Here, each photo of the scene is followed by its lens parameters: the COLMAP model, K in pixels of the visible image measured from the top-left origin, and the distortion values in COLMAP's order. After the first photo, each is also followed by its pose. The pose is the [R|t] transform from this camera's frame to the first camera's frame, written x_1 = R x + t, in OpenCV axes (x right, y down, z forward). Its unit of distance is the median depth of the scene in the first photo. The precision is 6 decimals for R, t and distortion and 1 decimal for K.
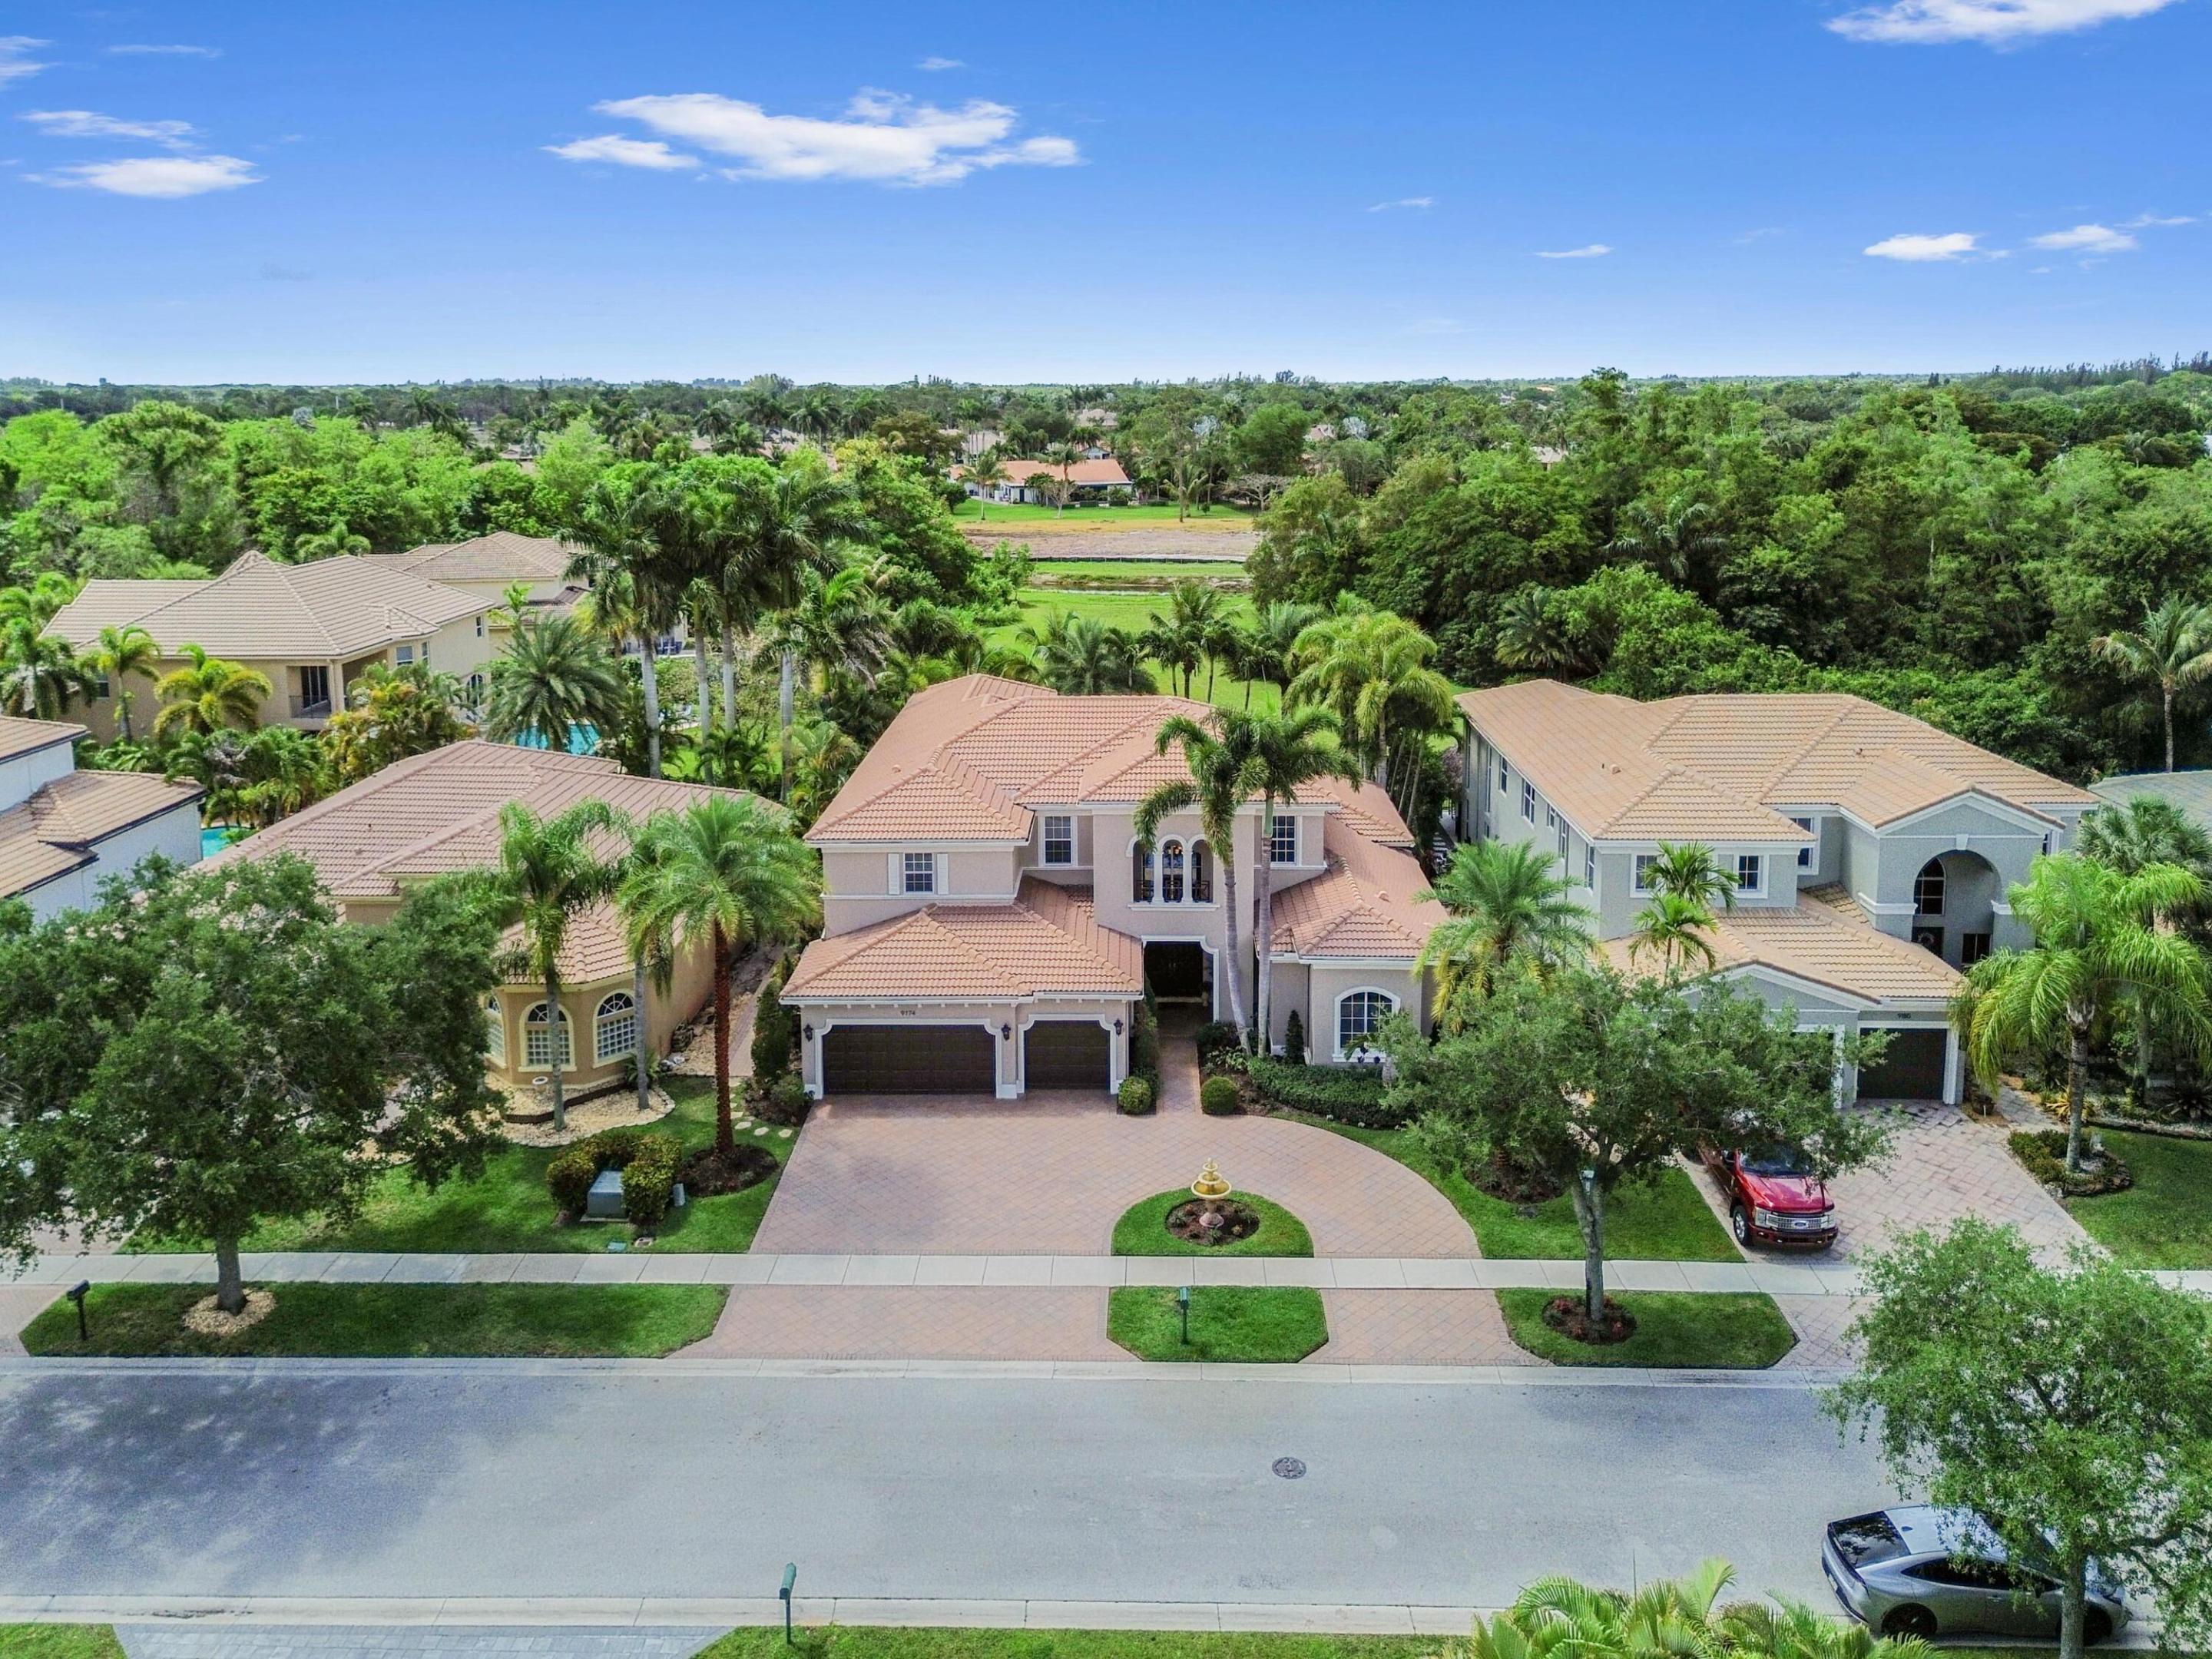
lens RADIAL K [[1541.3, 0, 1125.9], [0, 1541.3, 824.8], [0, 0, 1]] dist [0.012829, 0.000471]
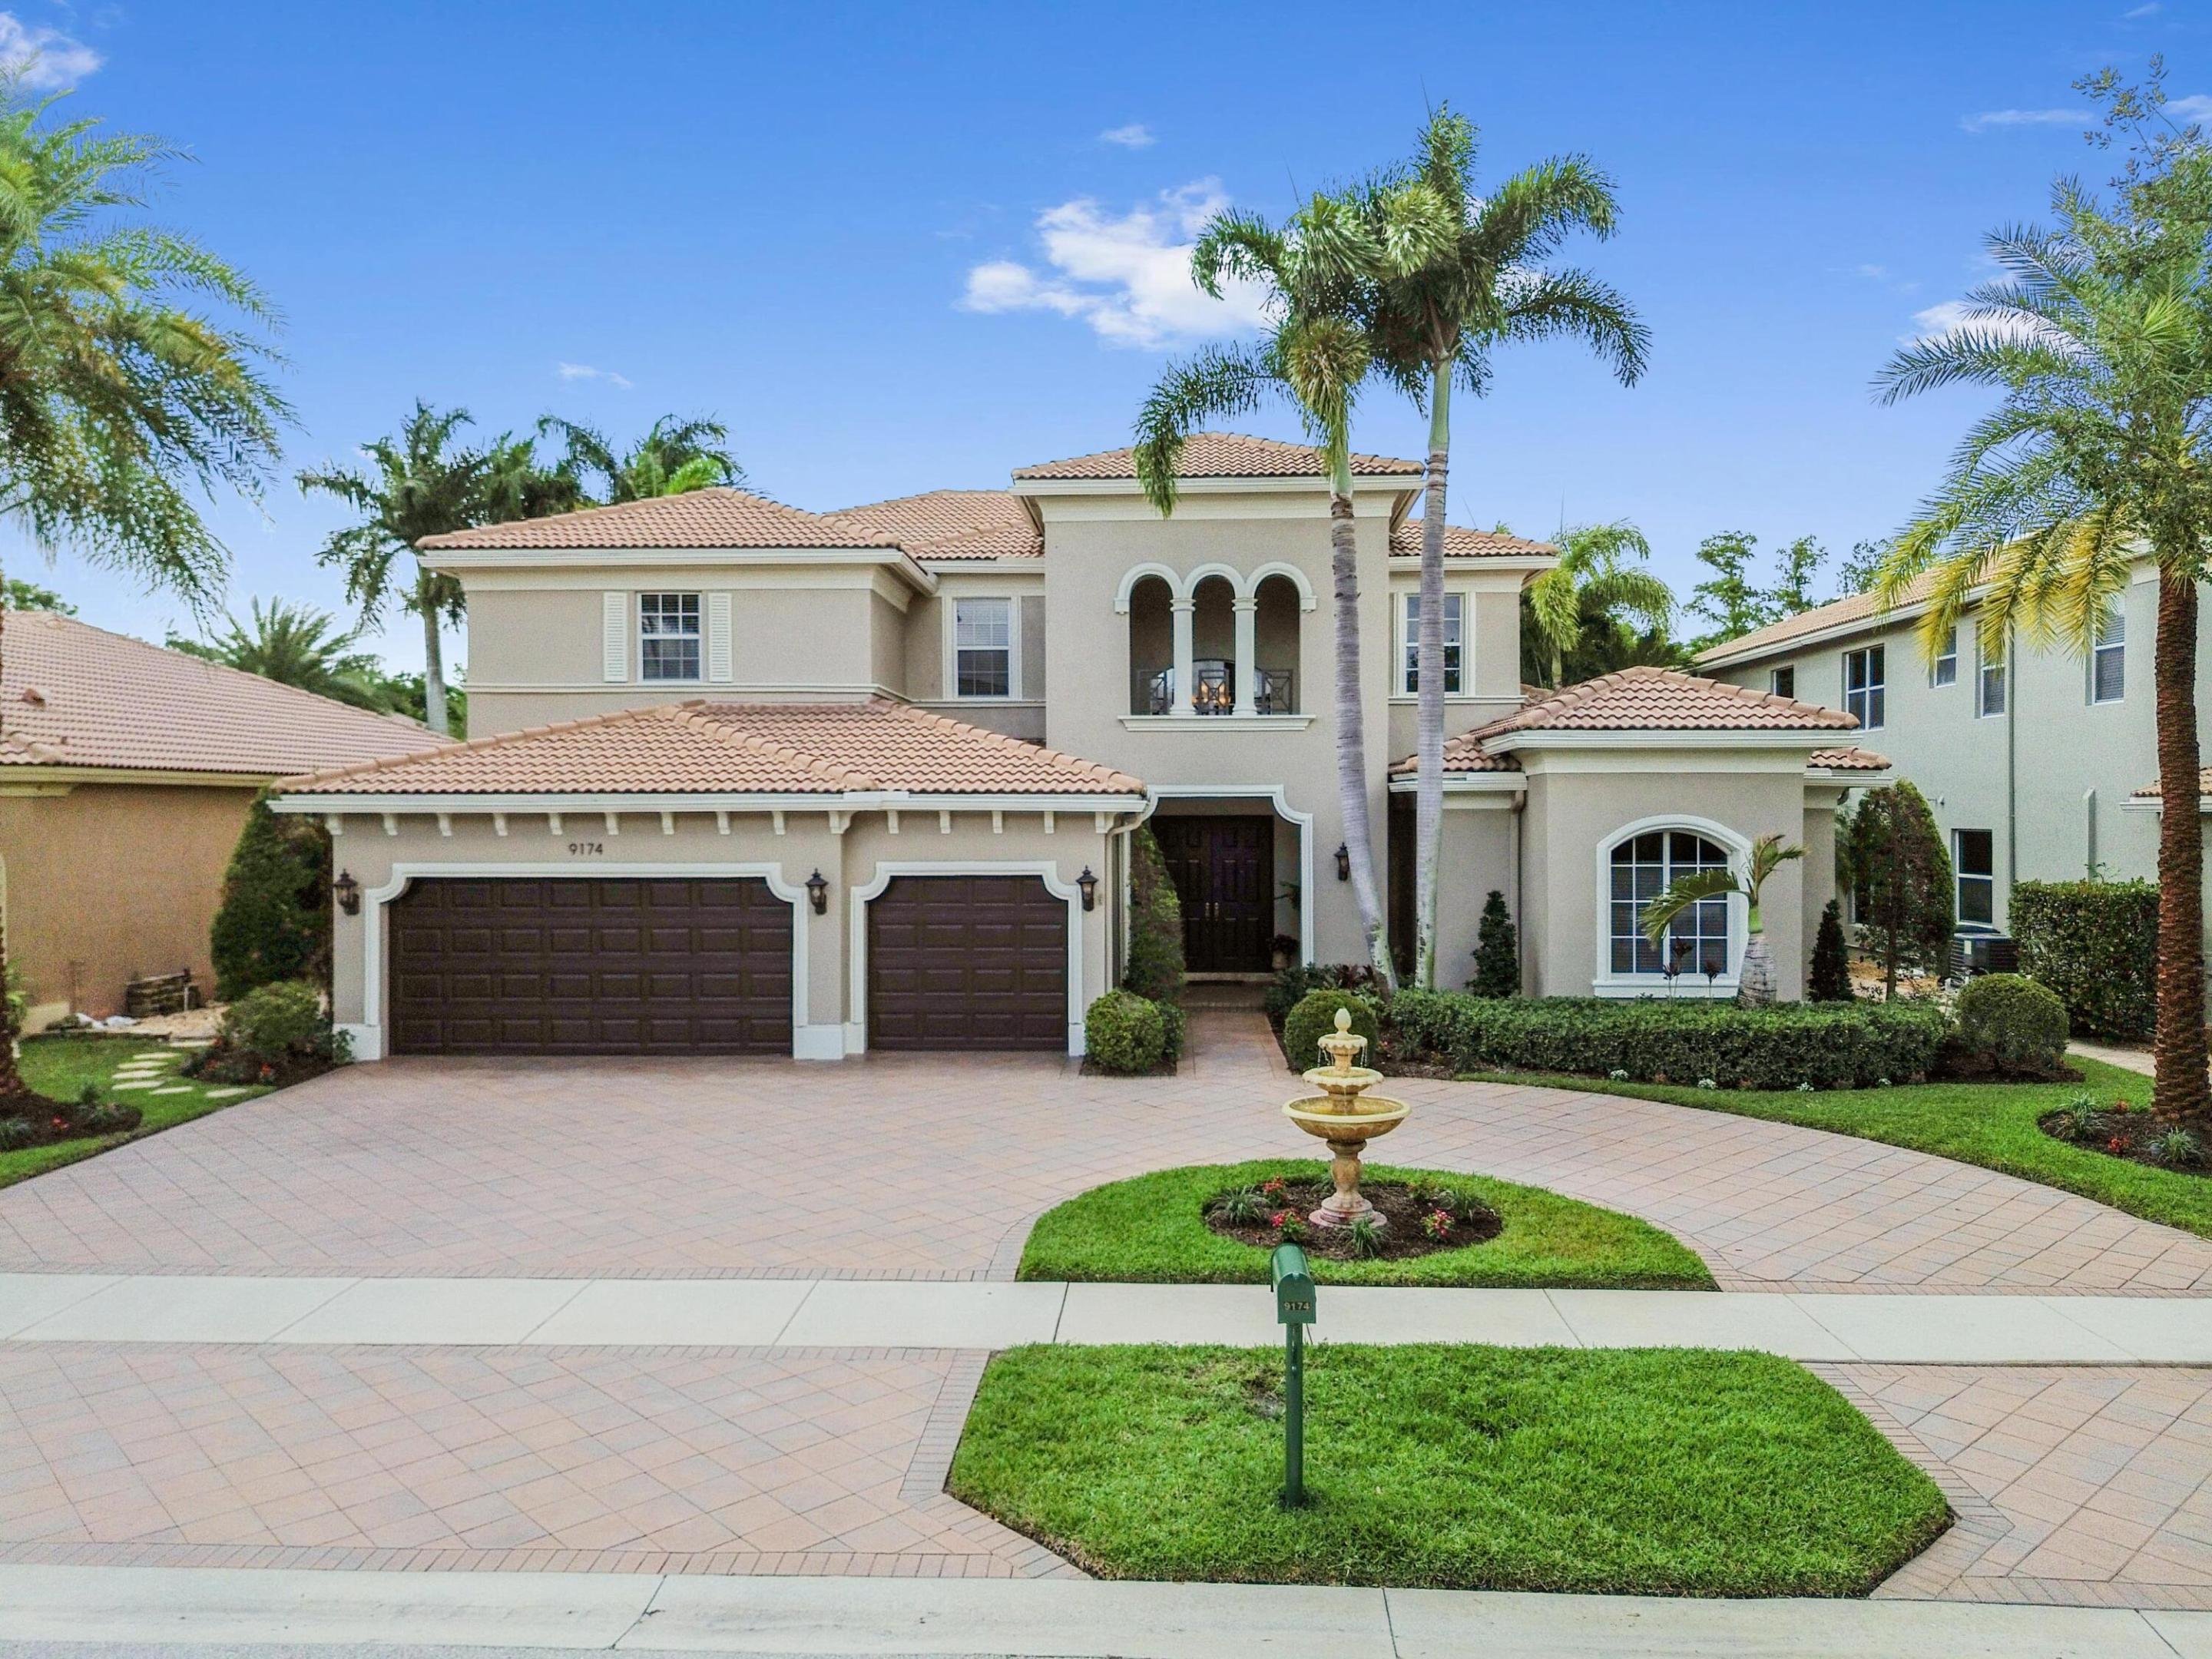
lens RADIAL K [[2007.4, 0, 1088.2], [0, 2007.4, 829.4], [0, 0, 1]] dist [0.005658, -0.006362]
pose [[0.999569, -0.000662, -0.029360, 0.011397], [-0.002514, 0.994149, -0.107992, 0.173766], [0.029259, 0.108019, 0.993718, 0.454040]]
